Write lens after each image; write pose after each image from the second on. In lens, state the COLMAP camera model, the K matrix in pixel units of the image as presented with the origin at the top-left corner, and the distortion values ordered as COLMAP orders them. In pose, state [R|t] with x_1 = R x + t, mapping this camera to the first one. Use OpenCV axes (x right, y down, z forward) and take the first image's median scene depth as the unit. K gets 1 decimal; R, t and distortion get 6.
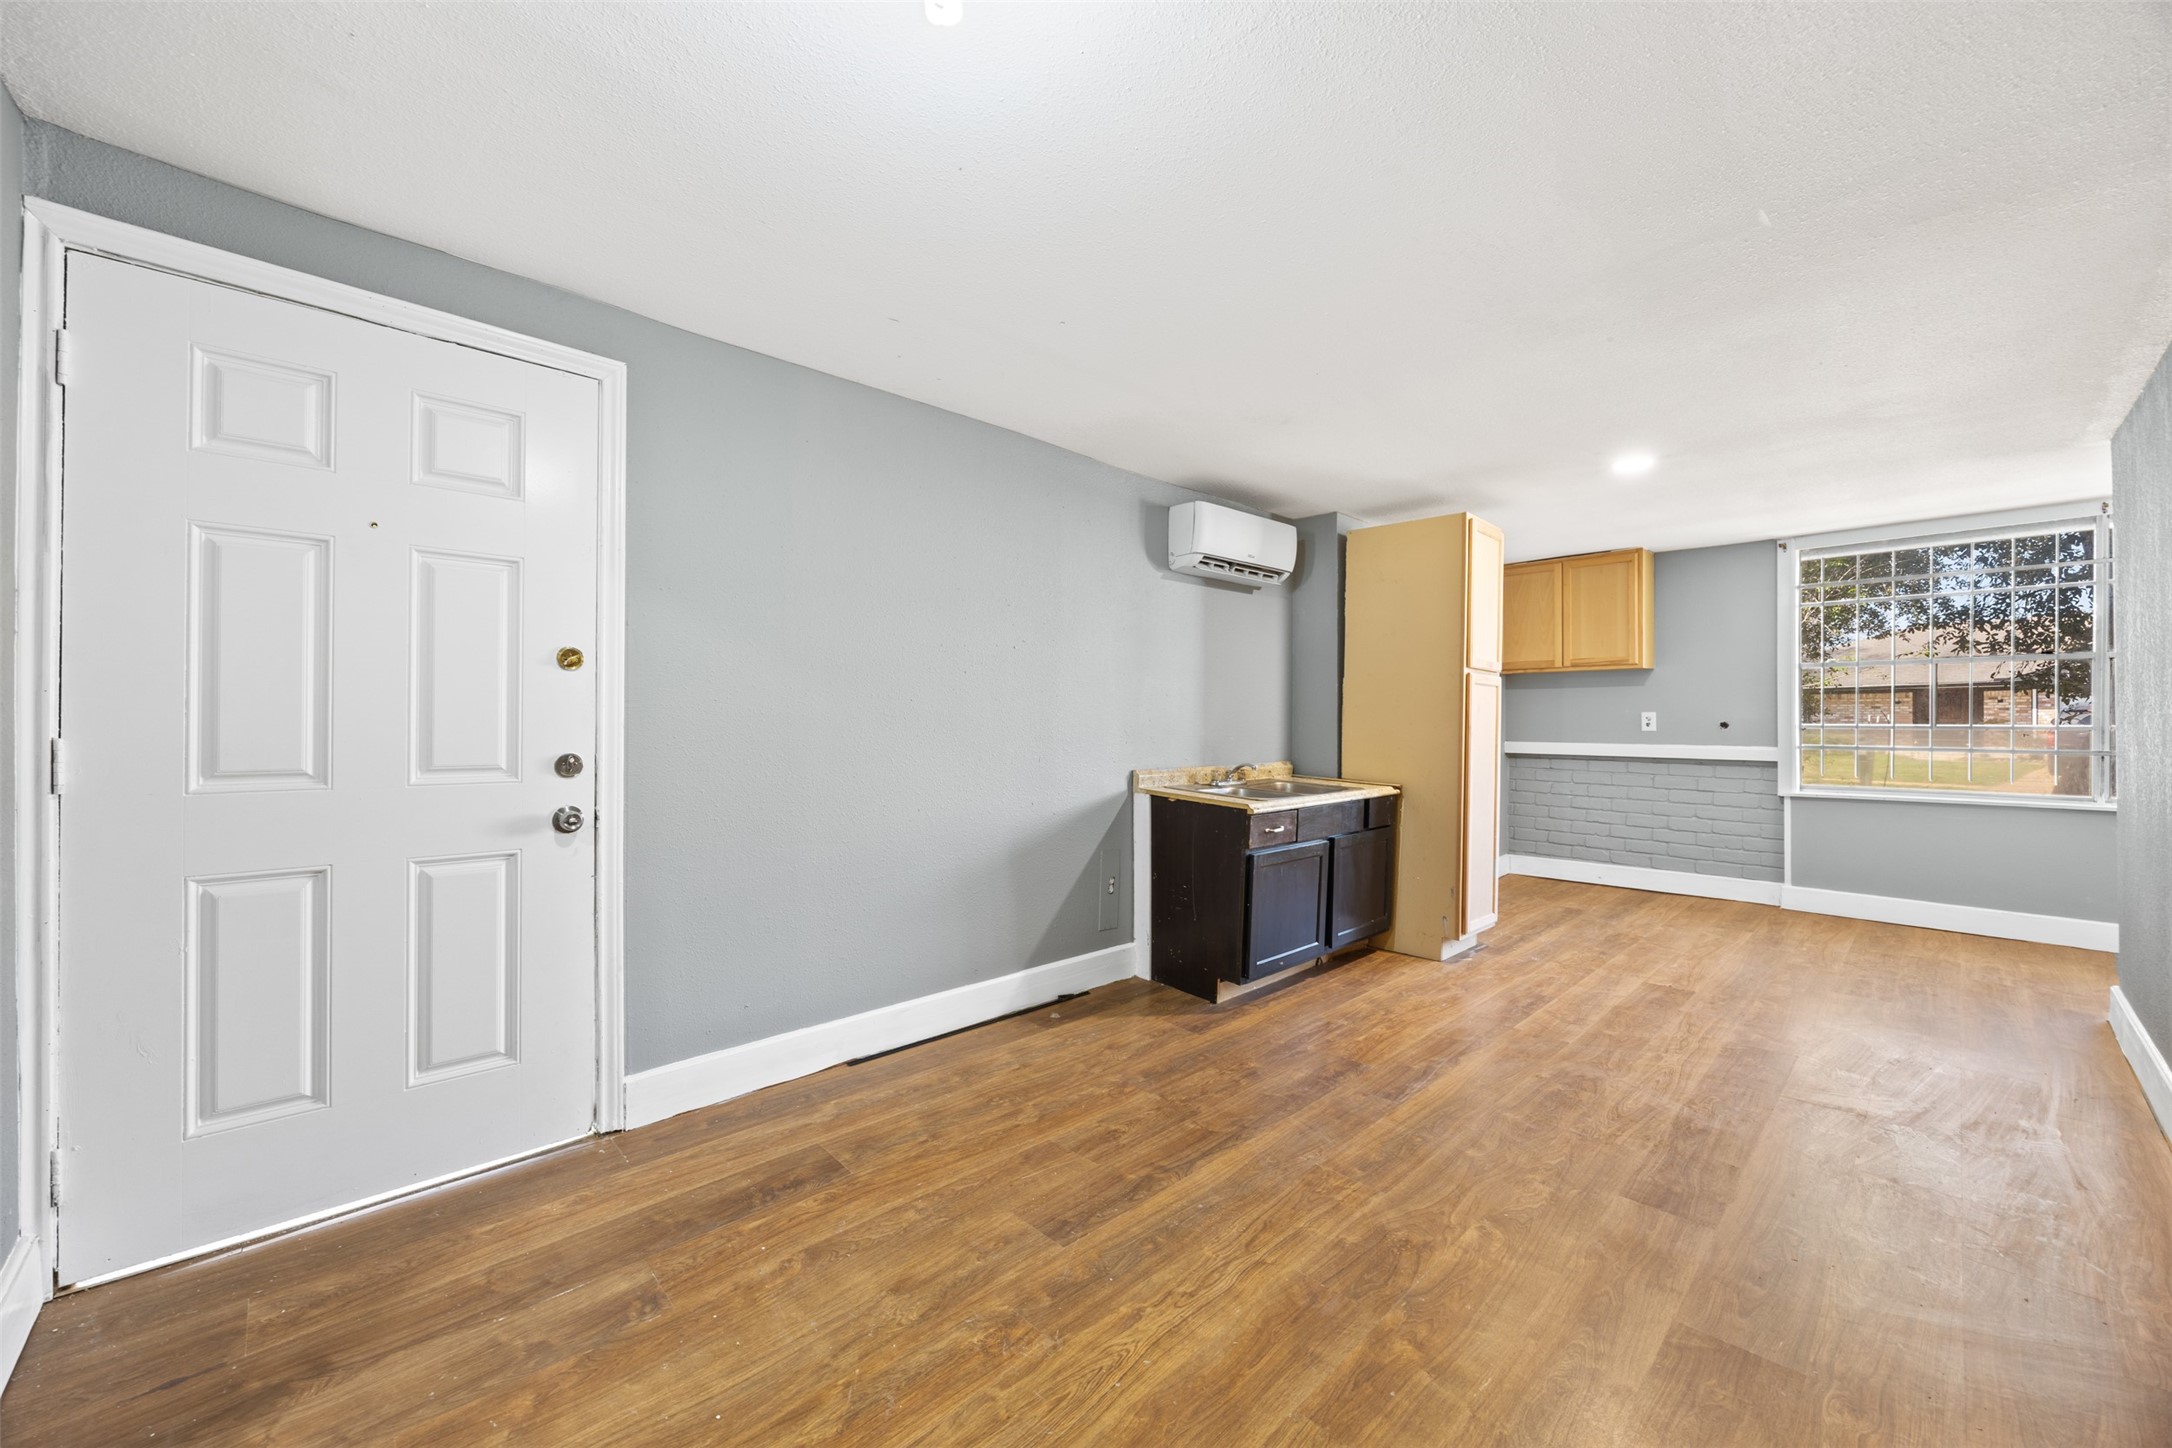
lens RADIAL K [[834.4, 0, 1089.0], [0, 834.4, 727.3], [0, 0, 1]] dist [-0.000974, 0.000760]
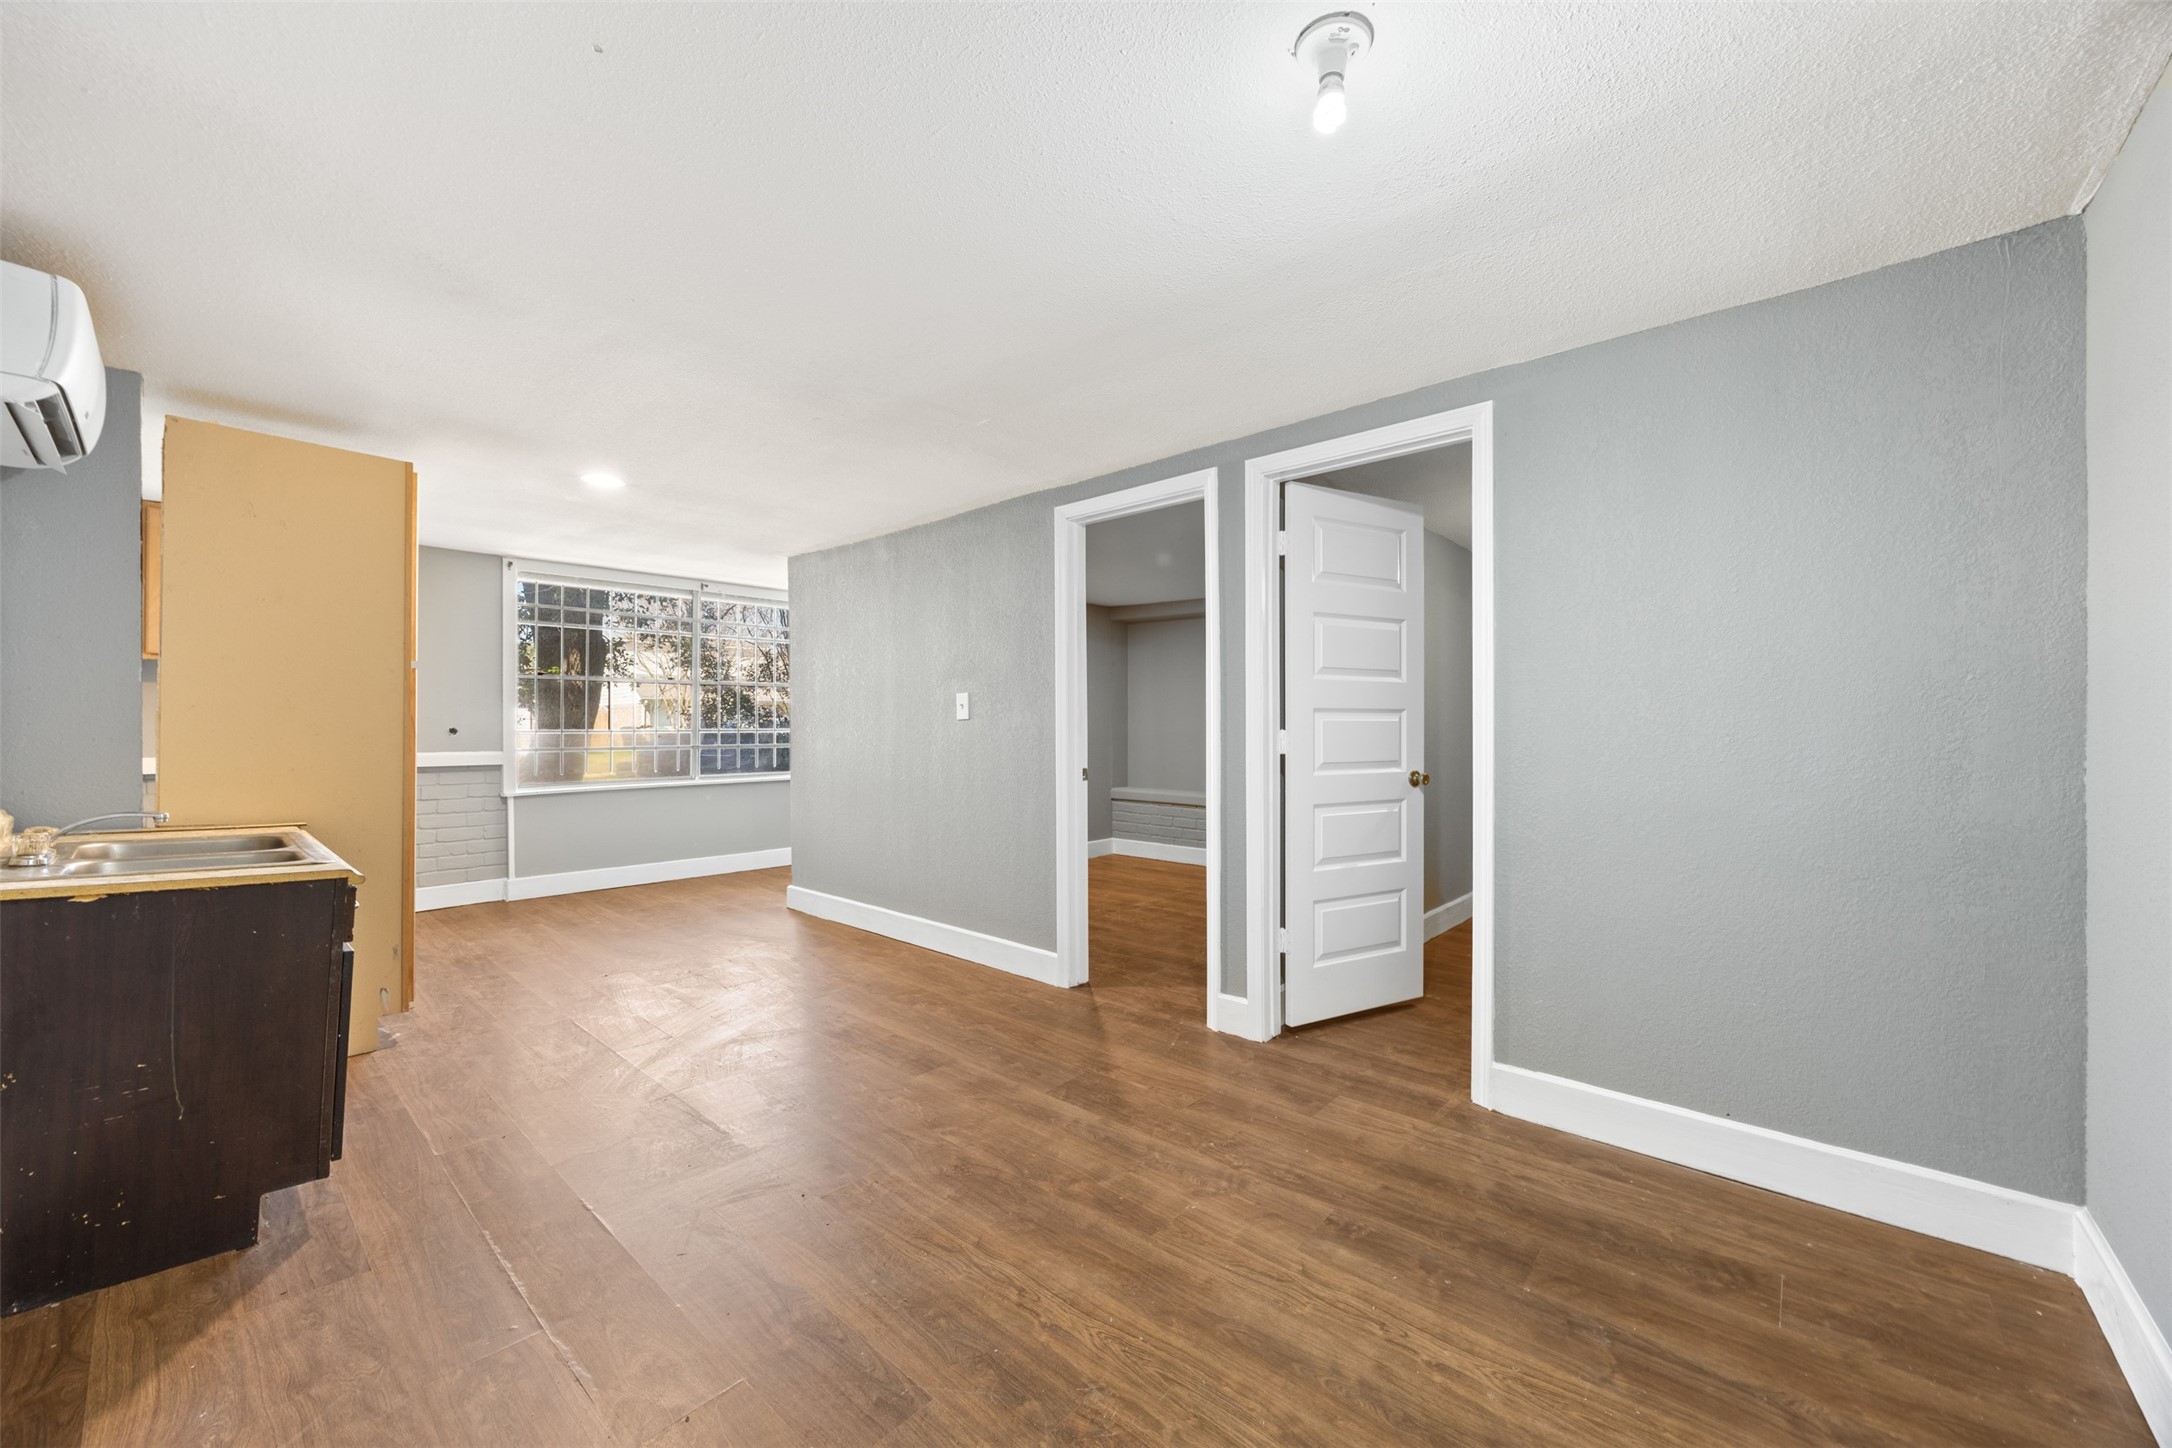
lens RADIAL K [[834.4, 0, 1099.9], [0, 834.4, 727.8], [0, 0, 1]] dist [-0.000974, 0.000760]
pose [[-0.097167, -0.004221, 0.995259, -0.477638], [0.007712, 0.999958, 0.004994, -0.008821], [-0.995238, 0.008161, -0.097131, 0.526311]]
